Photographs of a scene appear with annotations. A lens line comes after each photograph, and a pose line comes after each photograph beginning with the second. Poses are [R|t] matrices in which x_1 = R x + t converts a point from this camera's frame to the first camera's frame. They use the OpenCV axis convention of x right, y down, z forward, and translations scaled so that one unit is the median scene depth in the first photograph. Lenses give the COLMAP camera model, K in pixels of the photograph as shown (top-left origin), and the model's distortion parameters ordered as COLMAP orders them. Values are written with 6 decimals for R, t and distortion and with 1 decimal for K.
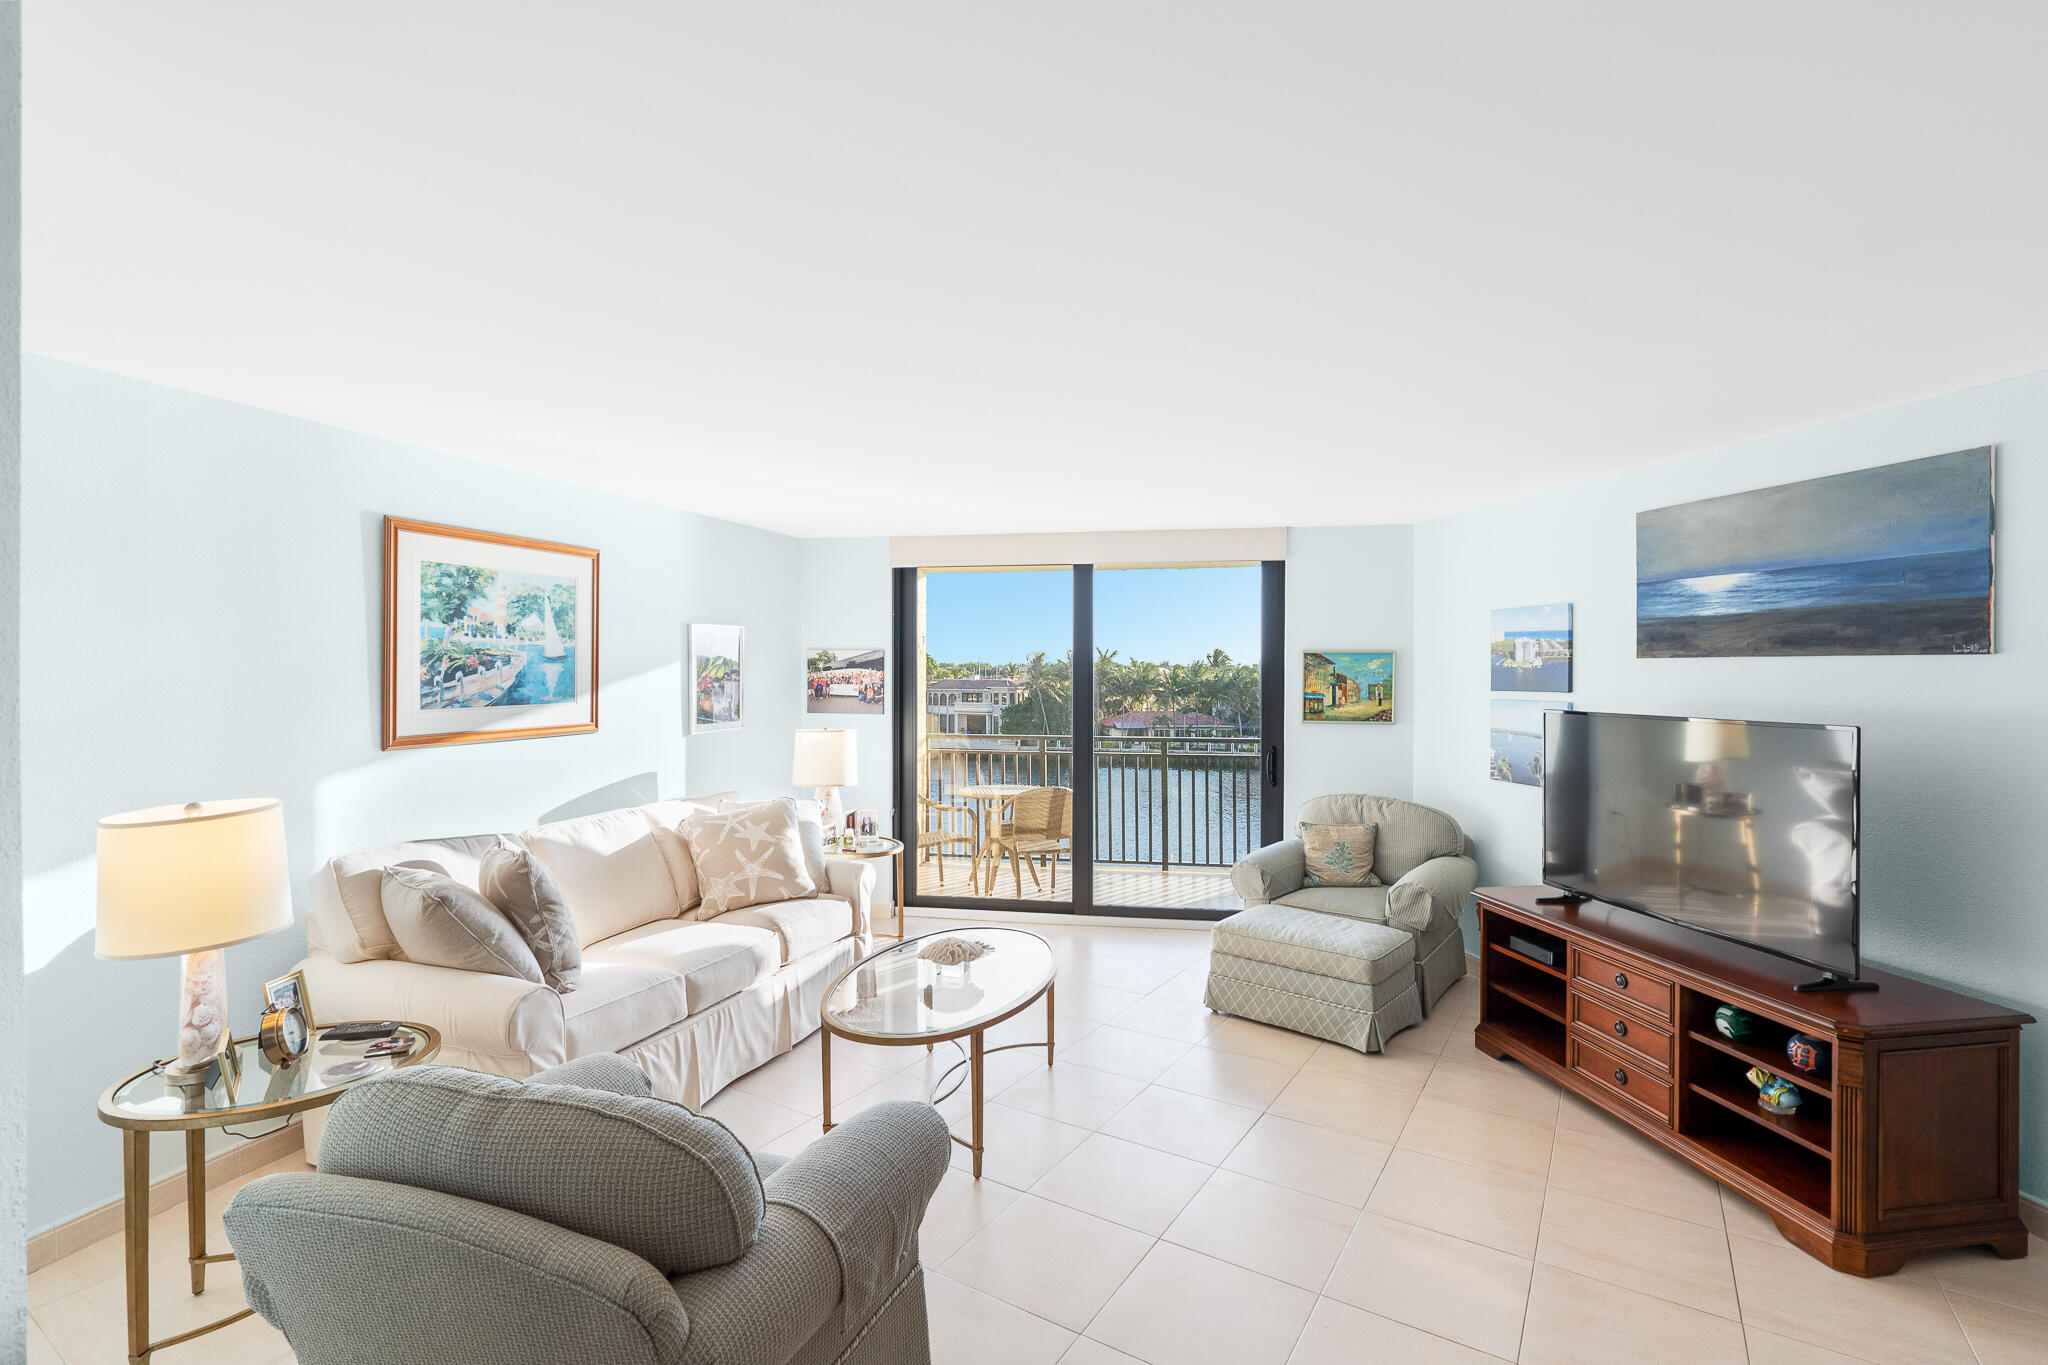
lens RADIAL K [[938.5, 0, 1021.0], [0, 938.5, 691.8], [0, 0, 1]] dist [-0.012716, 0.013254]
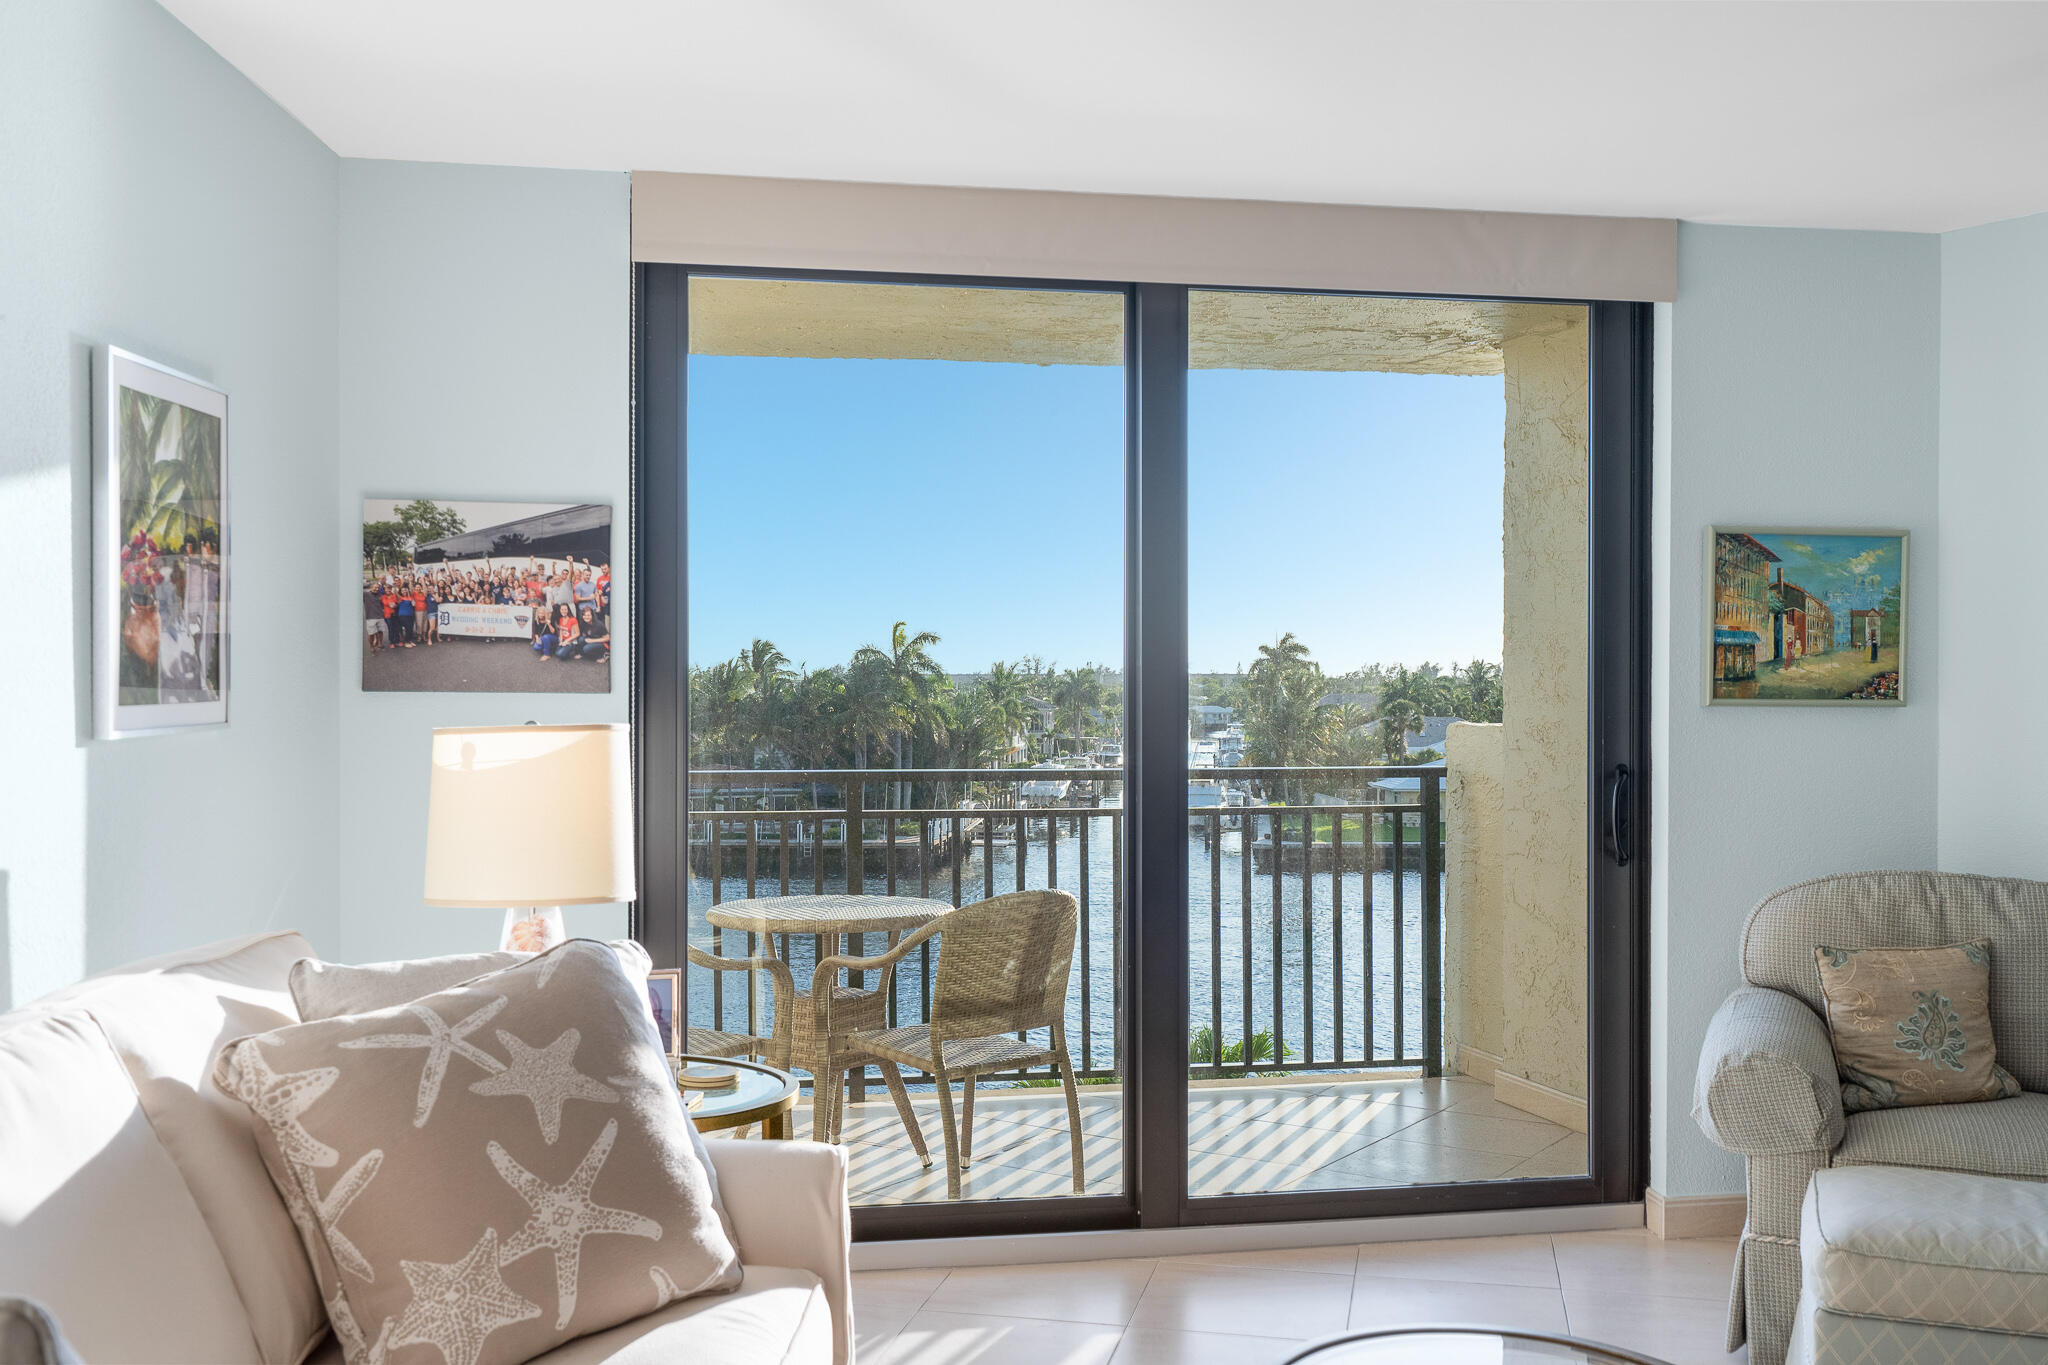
lens RADIAL K [[1857.2, 0, 1024.4], [0, 1857.2, 714.9], [0, 0, 1]] dist [0.008718, 0.005899]
pose [[0.940464, -0.005730, 0.339845, -0.255631], [0.007236, 0.999969, -0.003166, 0.038277], [-0.339816, 0.005437, 0.940476, 0.344629]]
